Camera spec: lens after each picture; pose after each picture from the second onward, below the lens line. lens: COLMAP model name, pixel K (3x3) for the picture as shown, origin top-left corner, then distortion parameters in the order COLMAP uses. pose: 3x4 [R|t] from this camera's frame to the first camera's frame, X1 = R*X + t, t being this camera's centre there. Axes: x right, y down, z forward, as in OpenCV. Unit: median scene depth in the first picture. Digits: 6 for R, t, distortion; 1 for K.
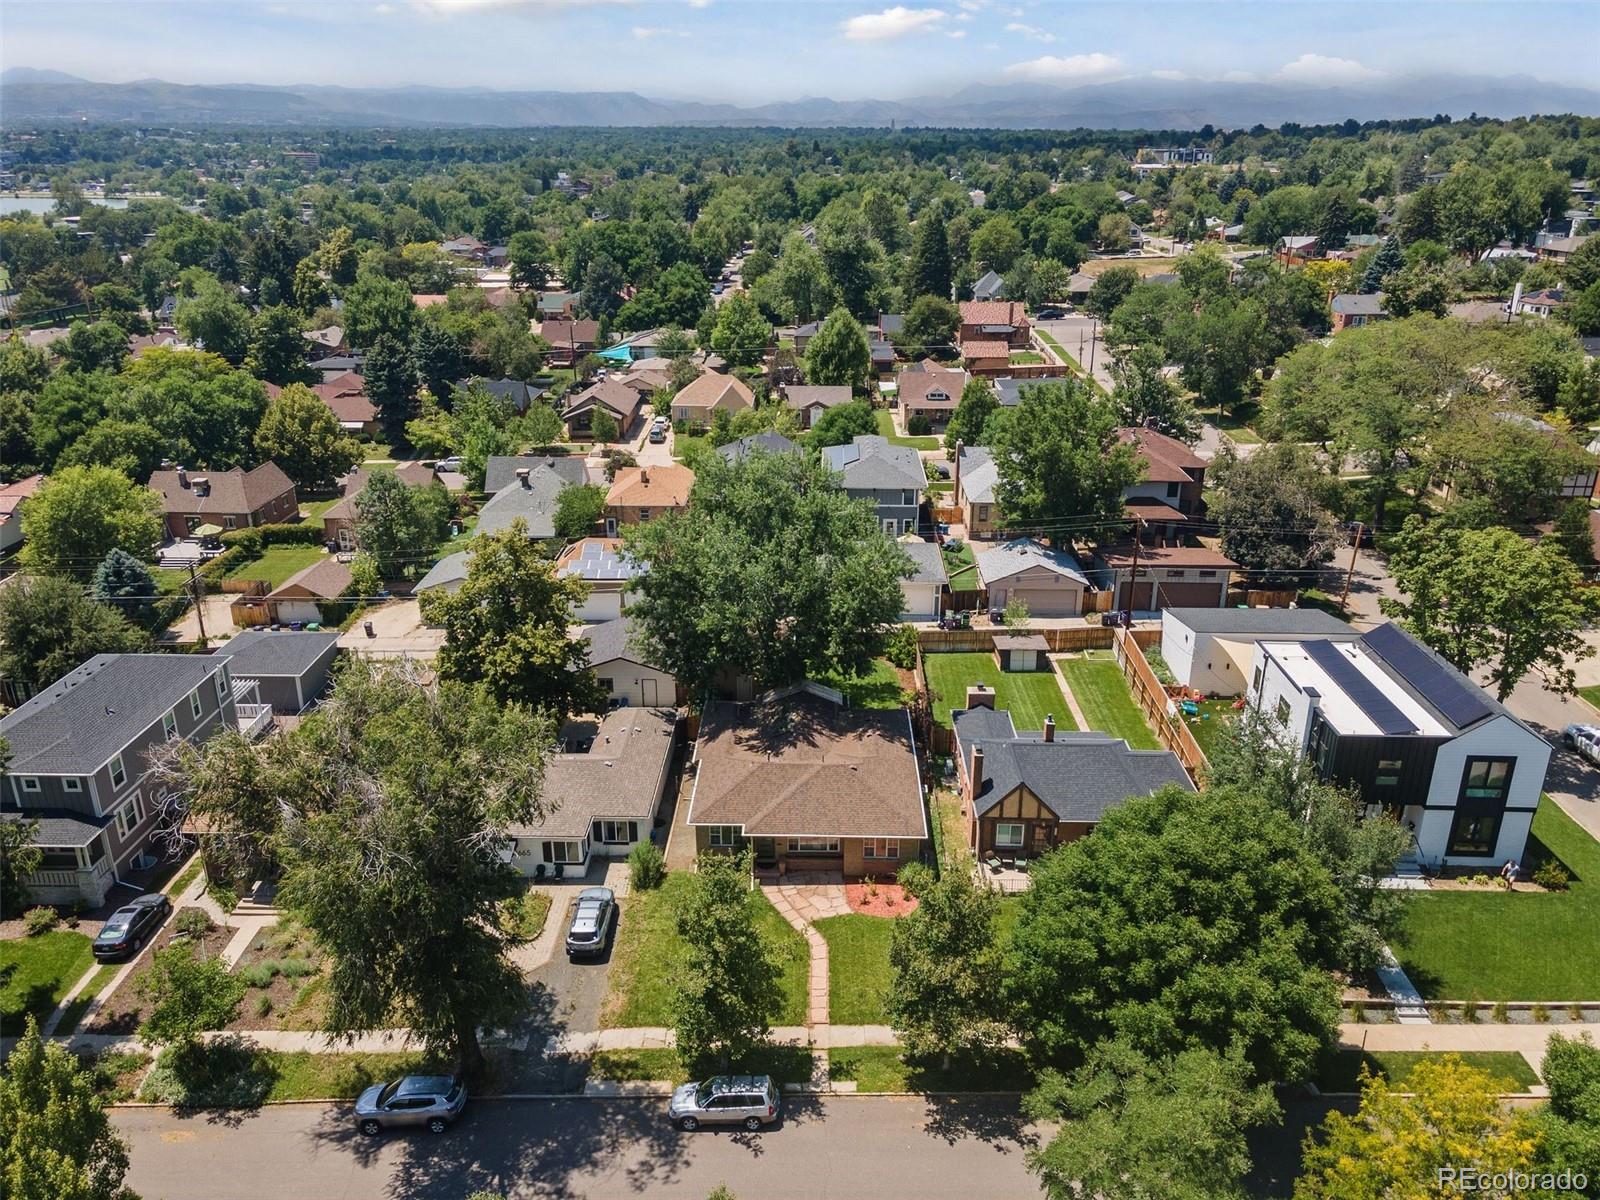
lens RADIAL K [[1149.5, 0, 800.5], [0, 1149.5, 598.8], [0, 0, 1]] dist [0.055005, 0.004143]
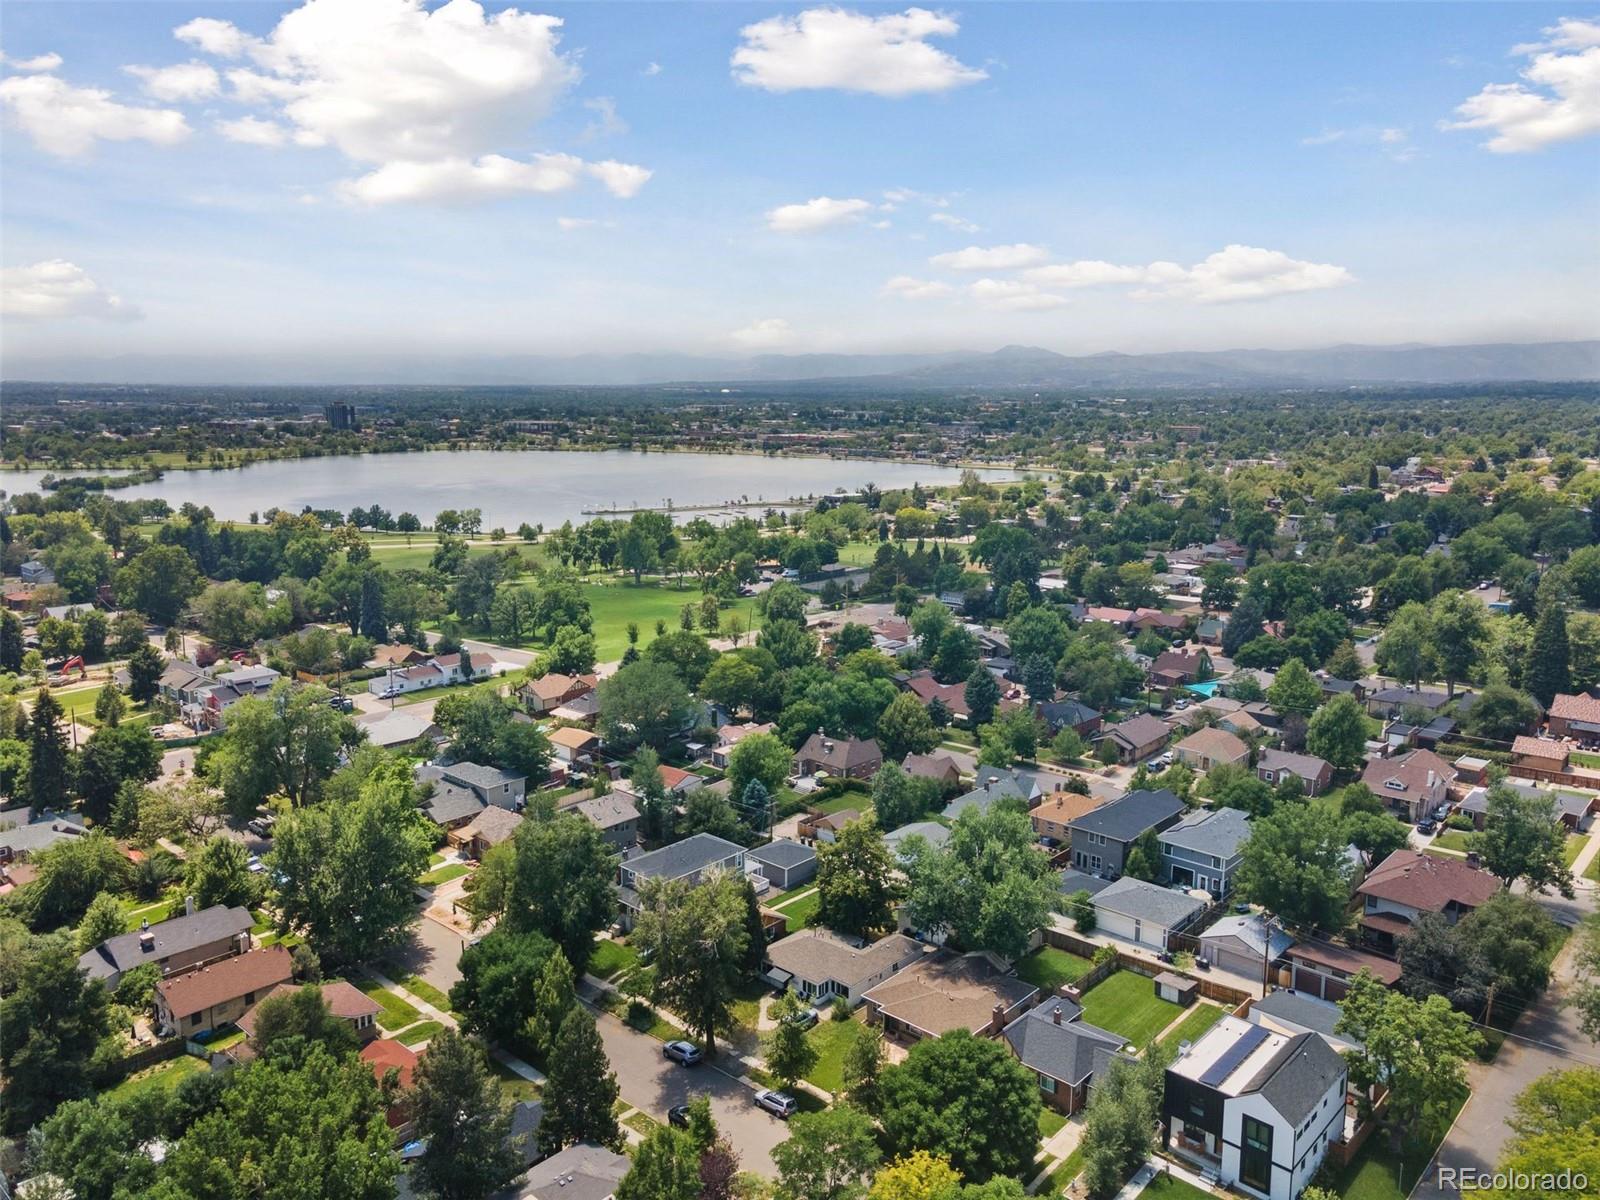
lens RADIAL K [[1149.5, 0, 796.6], [0, 1149.5, 599.2], [0, 0, 1]] dist [0.055005, 0.004143]
pose [[0.753260, 0.114868, -0.647615, 0.605747], [-0.245671, 0.962505, -0.115026, -0.116237], [0.610120, 0.245744, 0.753235, -0.415568]]
